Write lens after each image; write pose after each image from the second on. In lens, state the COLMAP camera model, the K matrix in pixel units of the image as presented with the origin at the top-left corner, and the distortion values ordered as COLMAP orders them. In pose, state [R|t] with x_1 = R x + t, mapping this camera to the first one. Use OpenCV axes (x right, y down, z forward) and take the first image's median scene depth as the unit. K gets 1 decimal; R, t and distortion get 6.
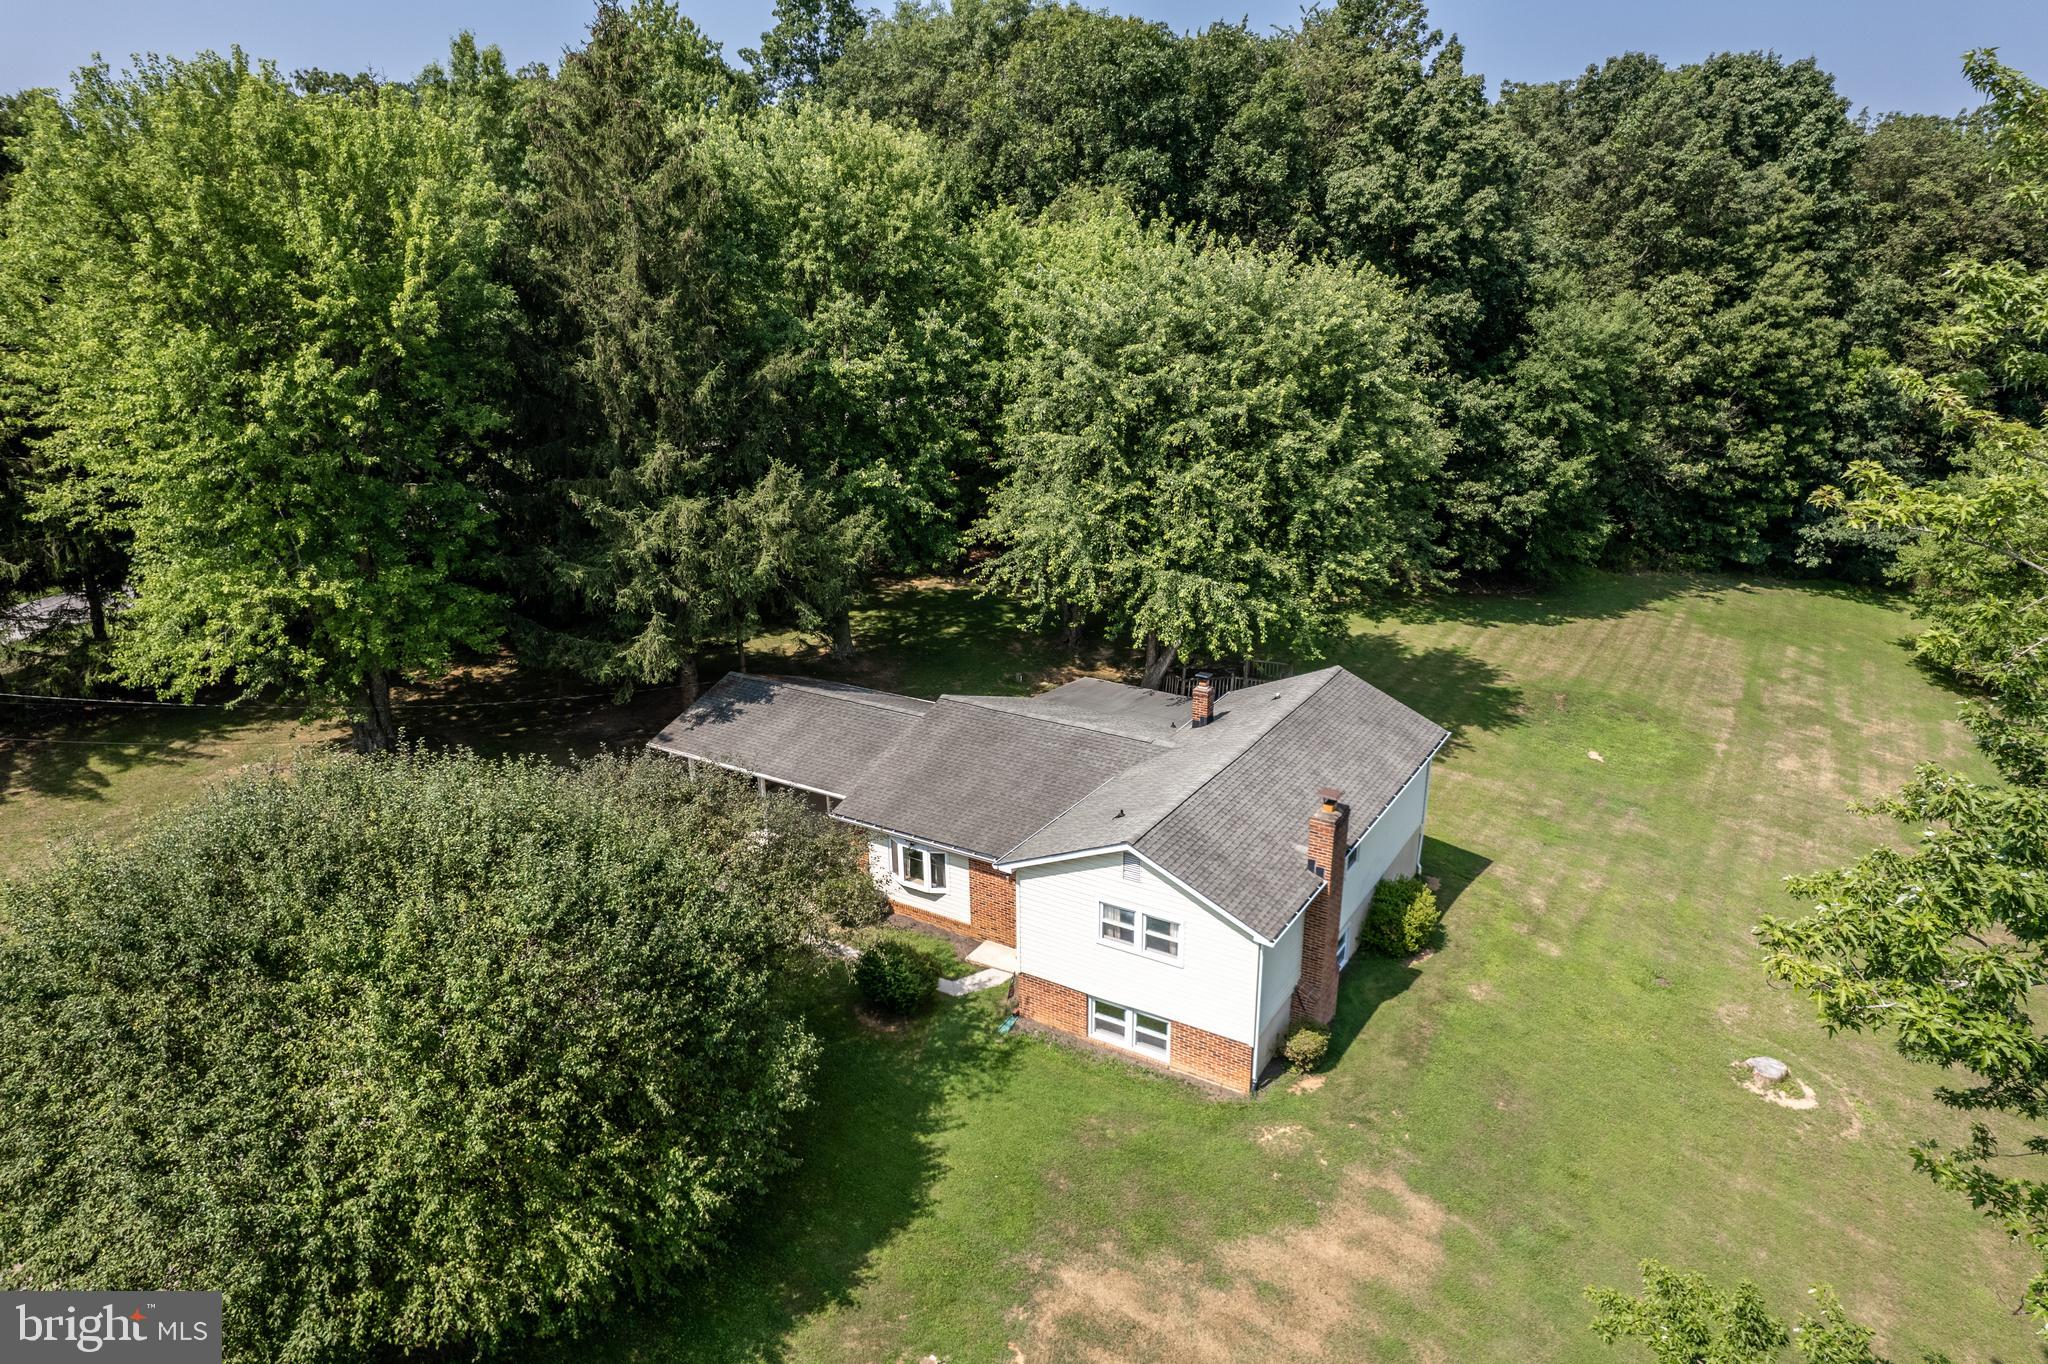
lens RADIAL K [[1327.7, 0, 1026.0], [0, 1327.7, 676.2], [0, 0, 1]] dist [-0.091021, 0.082629]
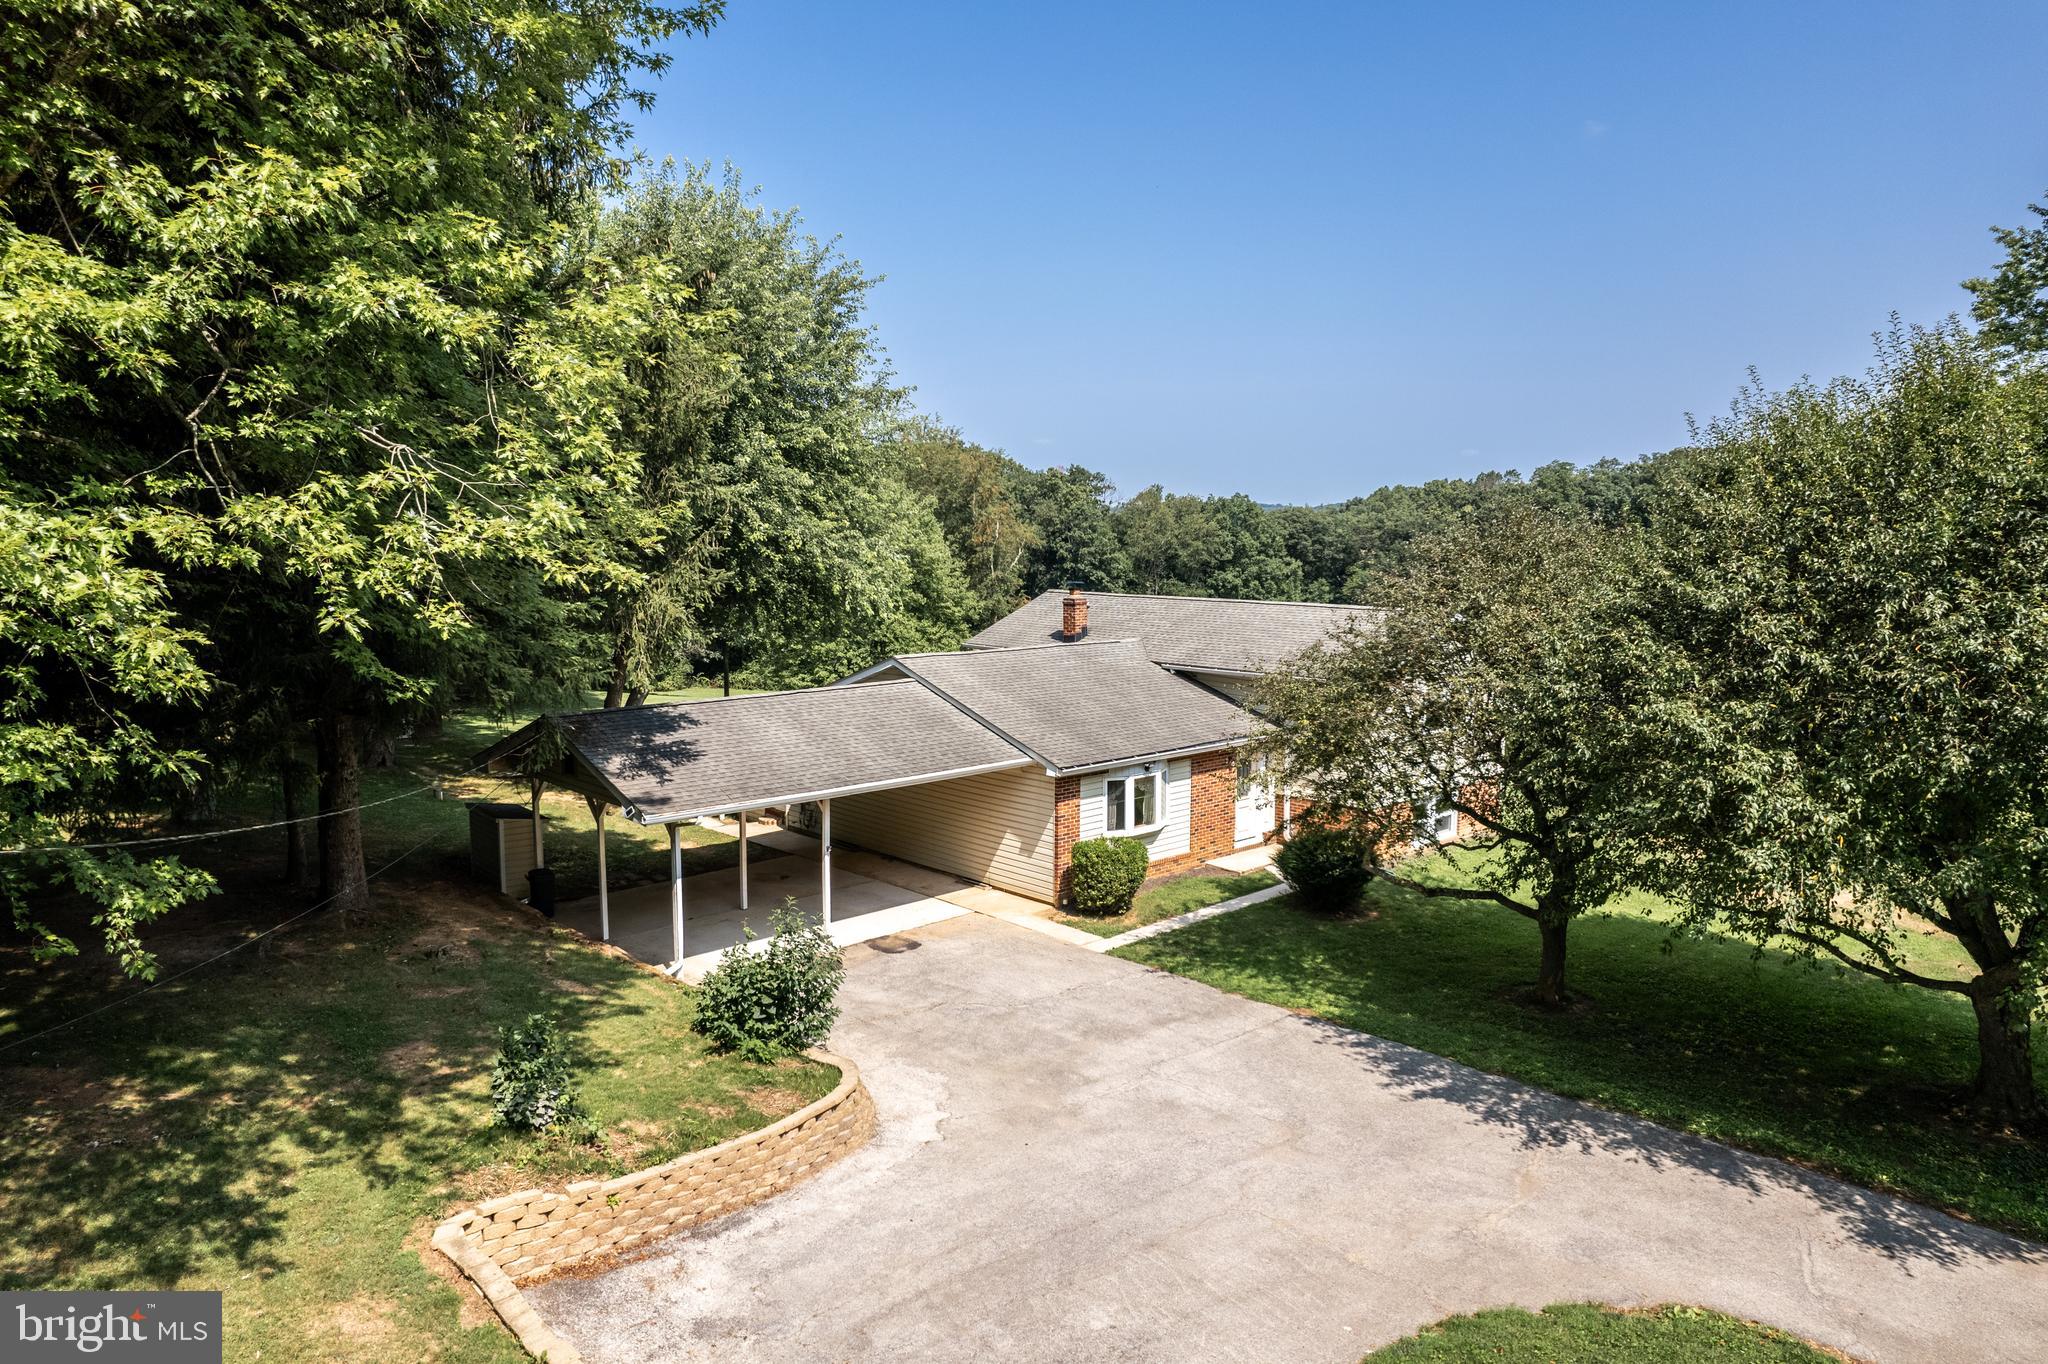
lens RADIAL K [[1327.7, 0, 1026.0], [0, 1327.7, 676.2], [0, 0, 1]] dist [-0.091021, 0.082629]
pose [[0.269248, -0.095213, 0.958353, -0.697701], [0.311795, 0.950125, 0.006797, 0.037744], [-0.911202, 0.296980, 0.285507, 0.675230]]
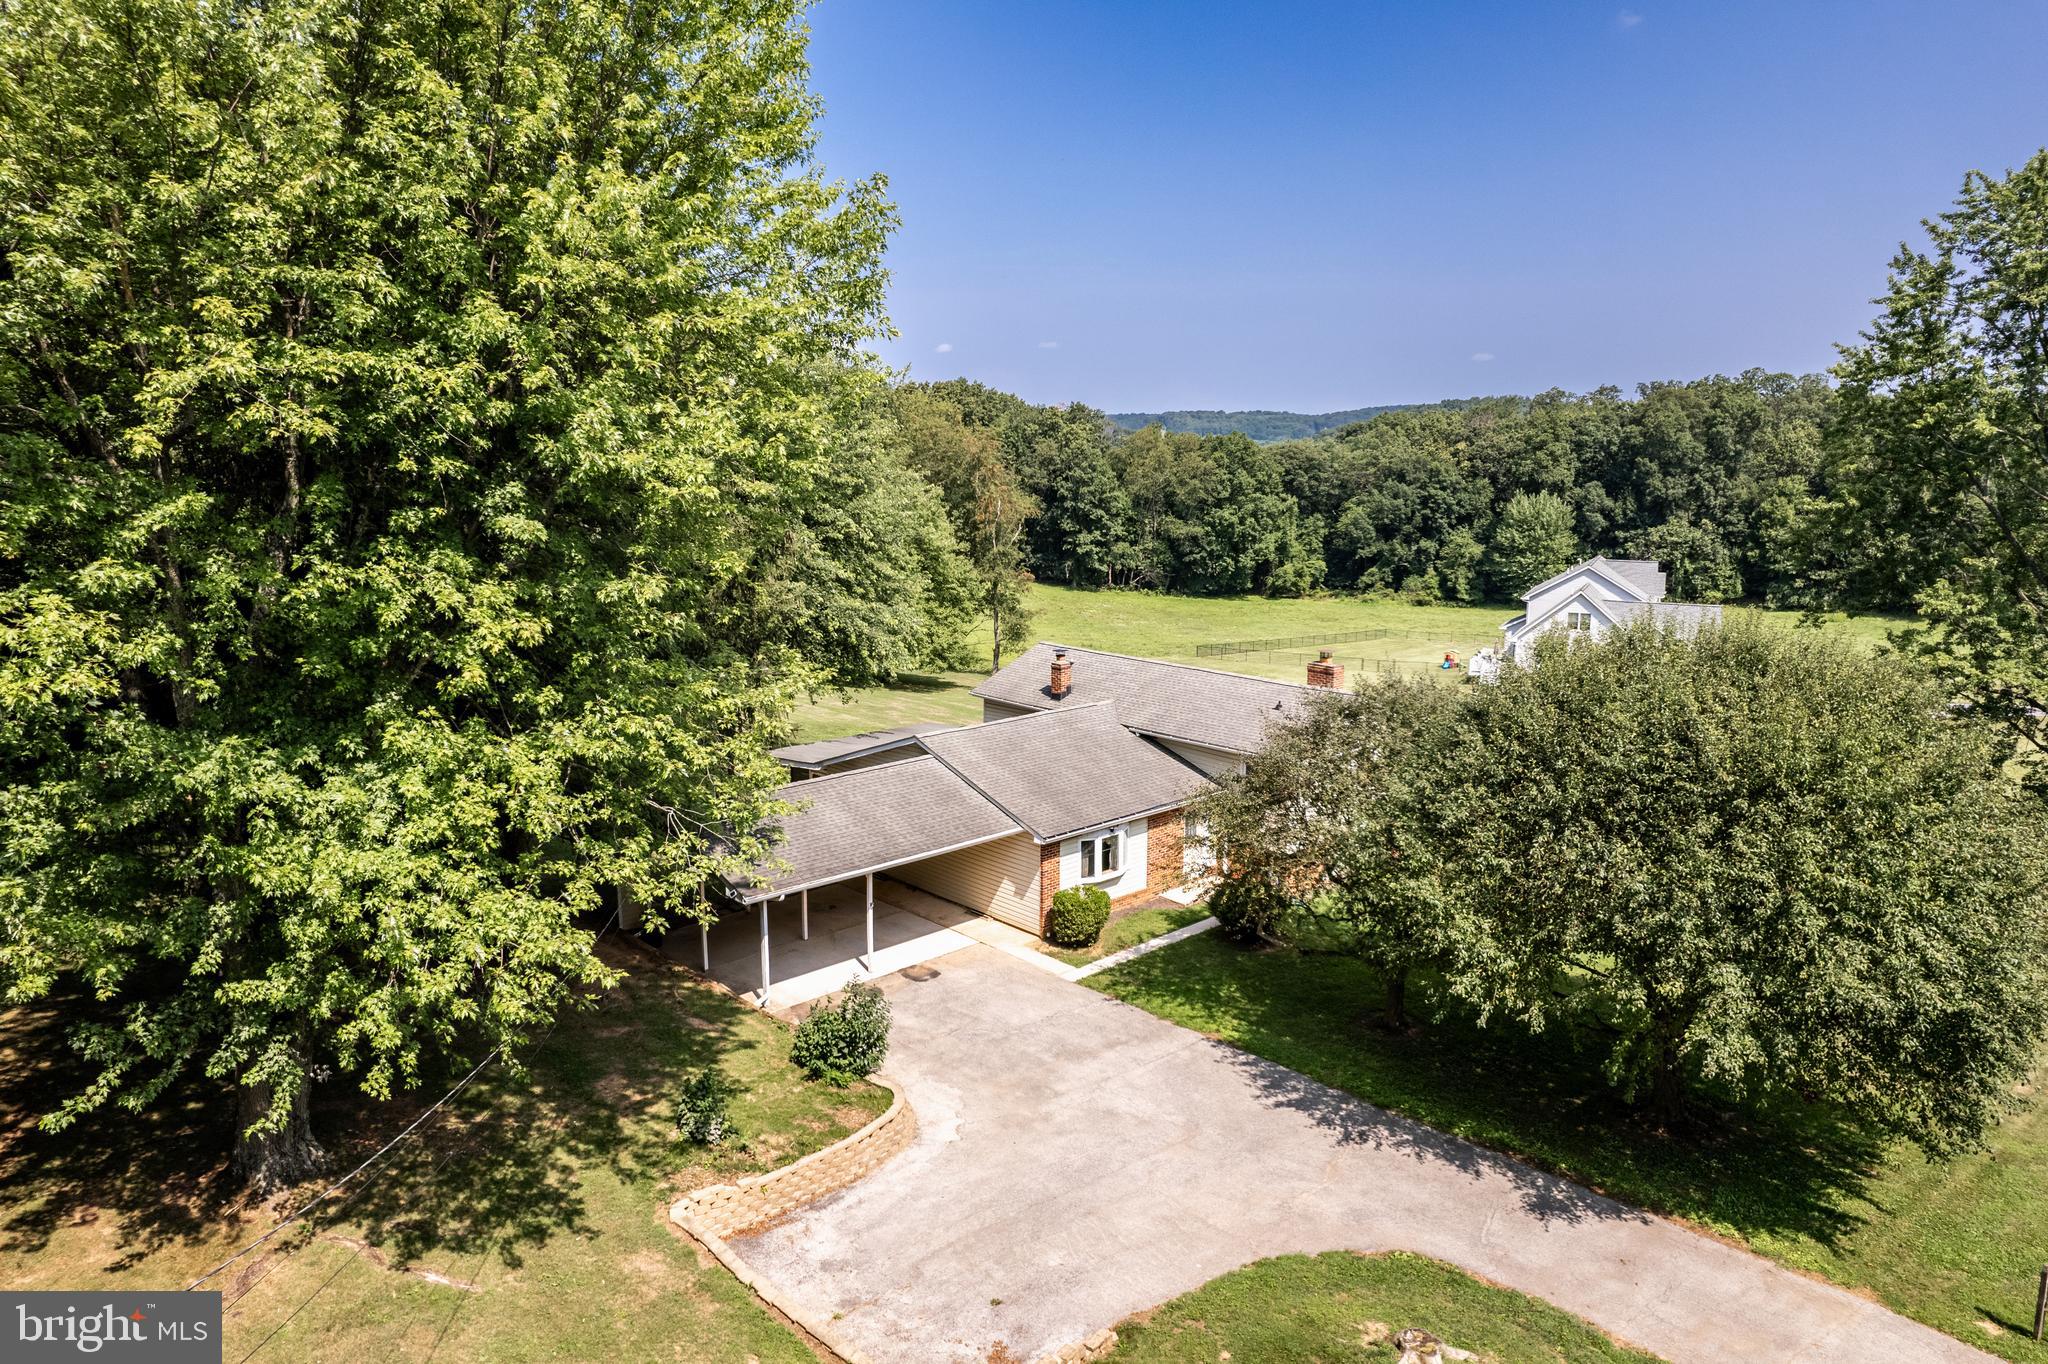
lens RADIAL K [[1334.7, 0, 1023.3], [0, 1334.7, 659.0], [0, 0, 1]] dist [-0.066555, 0.029789]
pose [[0.273497, -0.148909, 0.950276, -0.870617], [0.313505, 0.947796, 0.058291, -0.066389], [-0.909348, 0.281974, 0.305903, 0.580934]]
